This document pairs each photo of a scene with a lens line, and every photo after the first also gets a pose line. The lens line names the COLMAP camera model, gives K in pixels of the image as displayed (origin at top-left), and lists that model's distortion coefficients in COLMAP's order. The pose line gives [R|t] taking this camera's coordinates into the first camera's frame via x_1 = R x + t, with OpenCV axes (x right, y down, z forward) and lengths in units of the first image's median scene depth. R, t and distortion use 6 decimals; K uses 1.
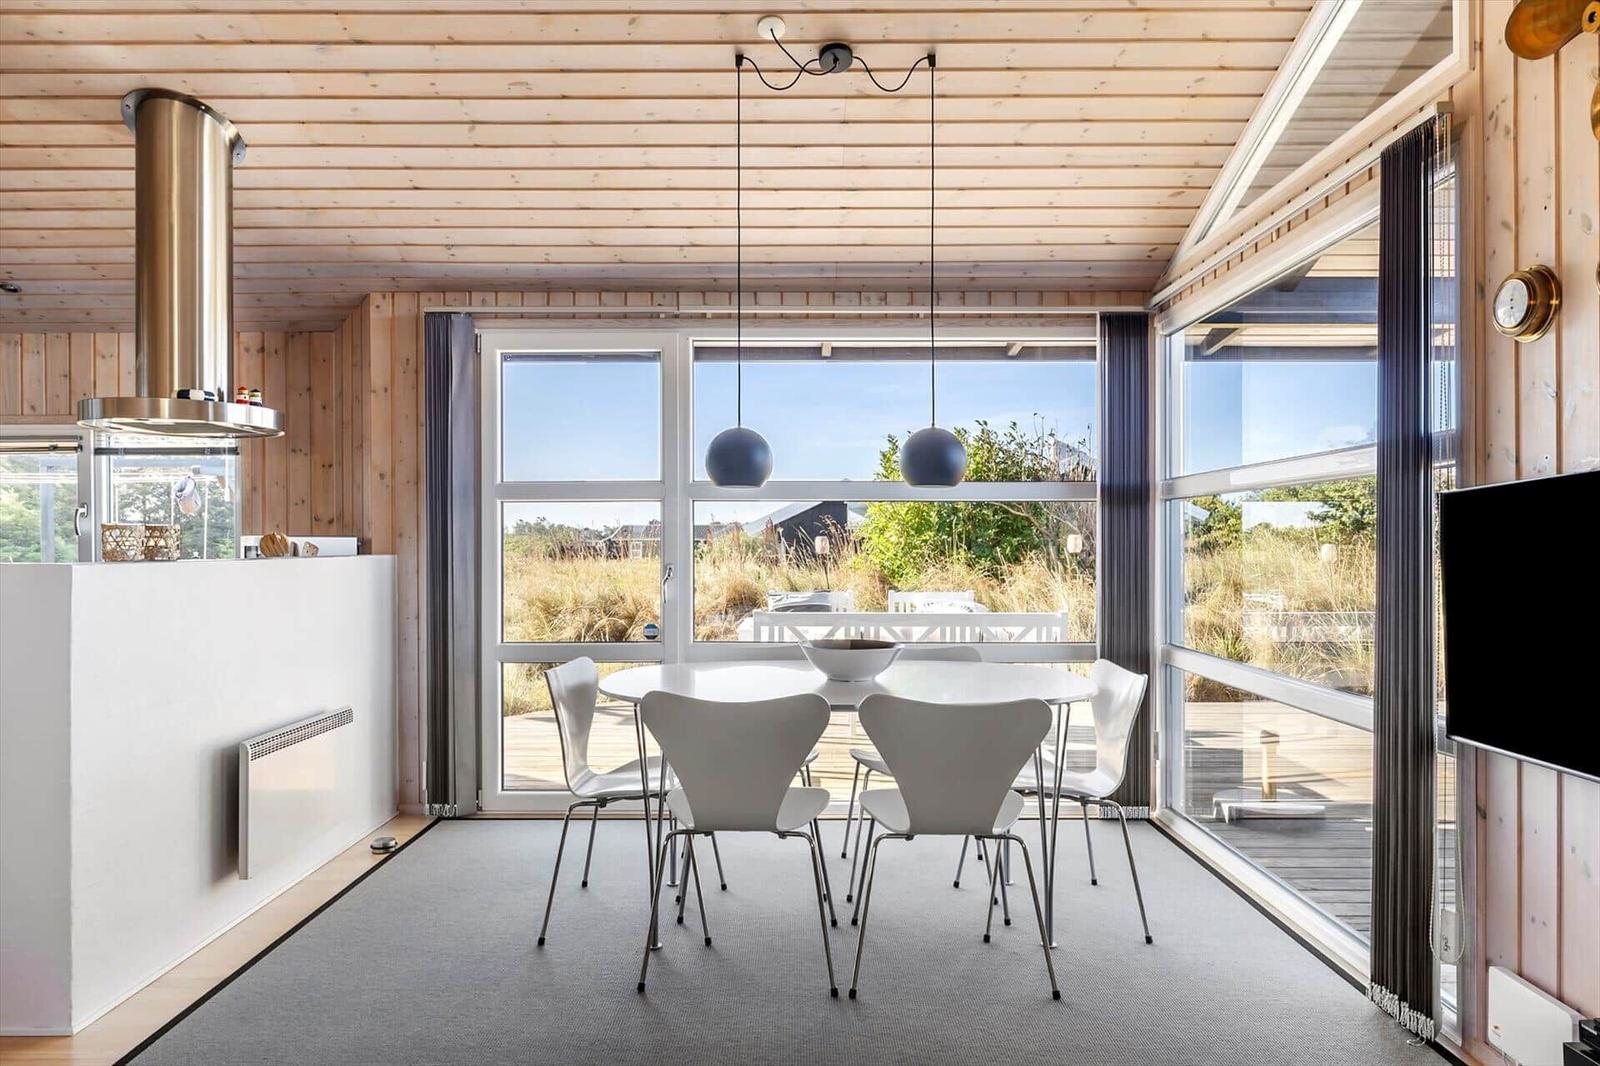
lens RADIAL K [[1066.0, 0, 802.0], [0, 1066.0, 545.1], [0, 0, 1]] dist [0.003305, 0.001665]
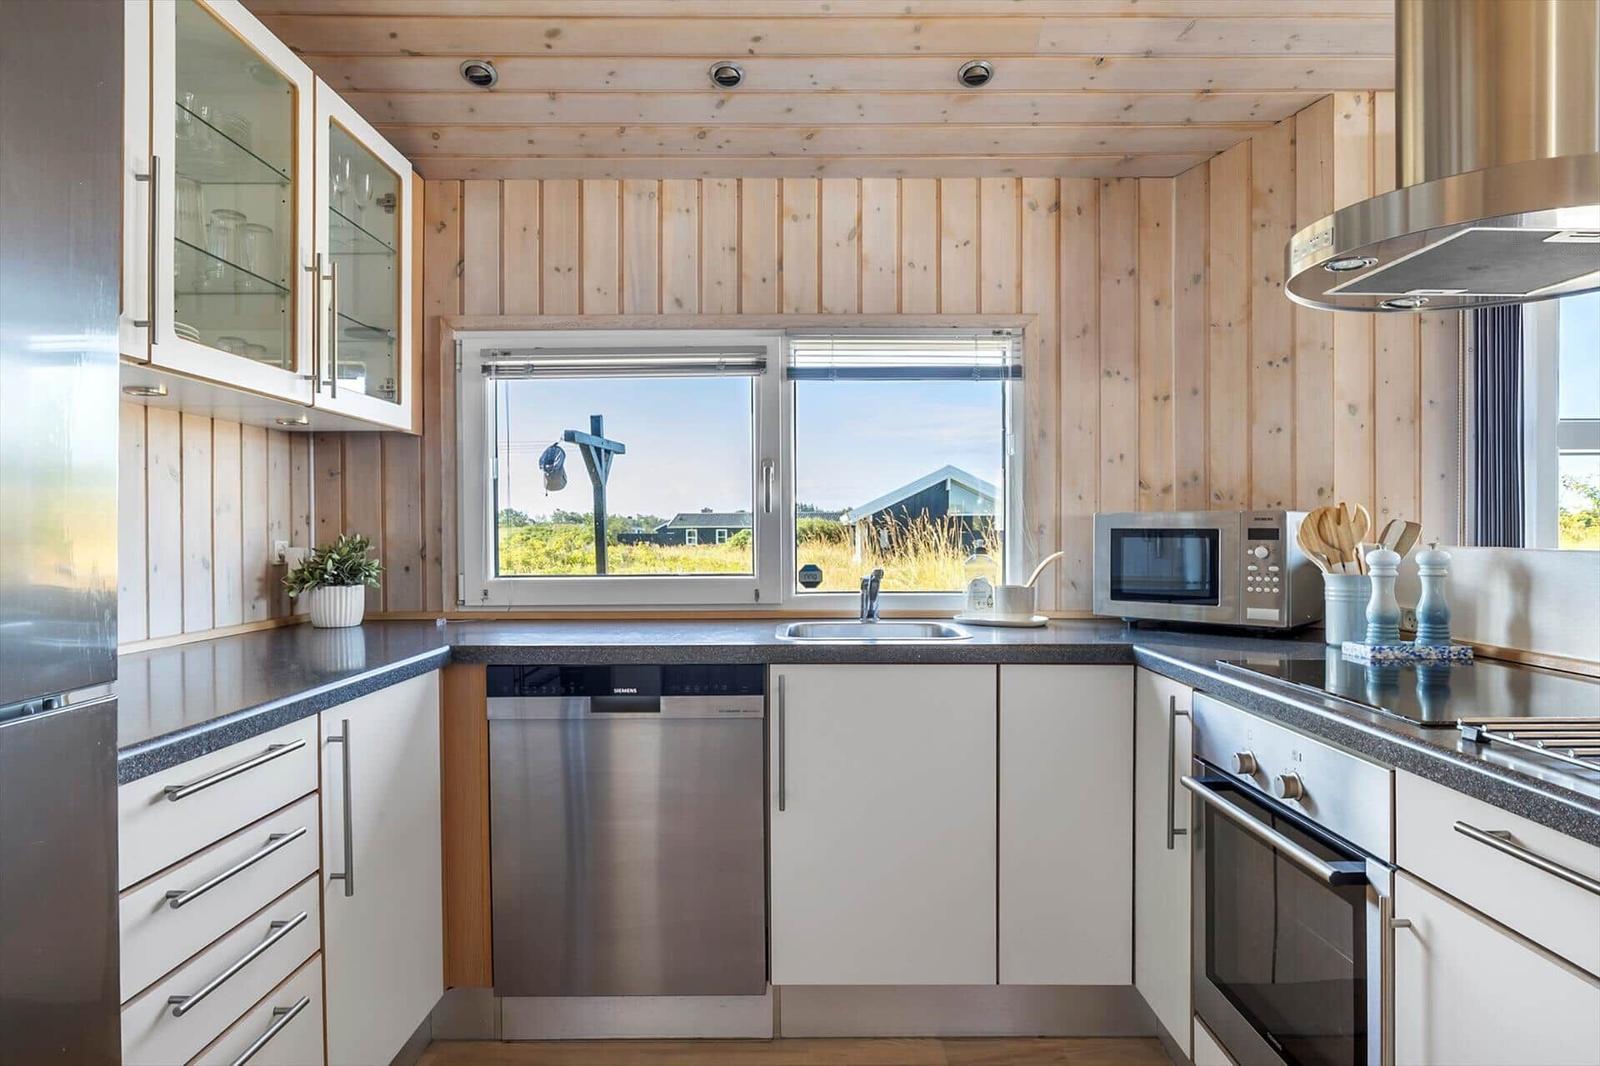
lens RADIAL K [[1066.0, 0, 802.0], [0, 1066.0, 545.1], [0, 0, 1]] dist [0.003305, 0.001665]
pose [[0.999996, 0.002386, -0.001558, -0.649384], [-0.002380, 0.999990, 0.003838, 0.007322], [0.001567, -0.003834, 0.999991, 0.392800]]
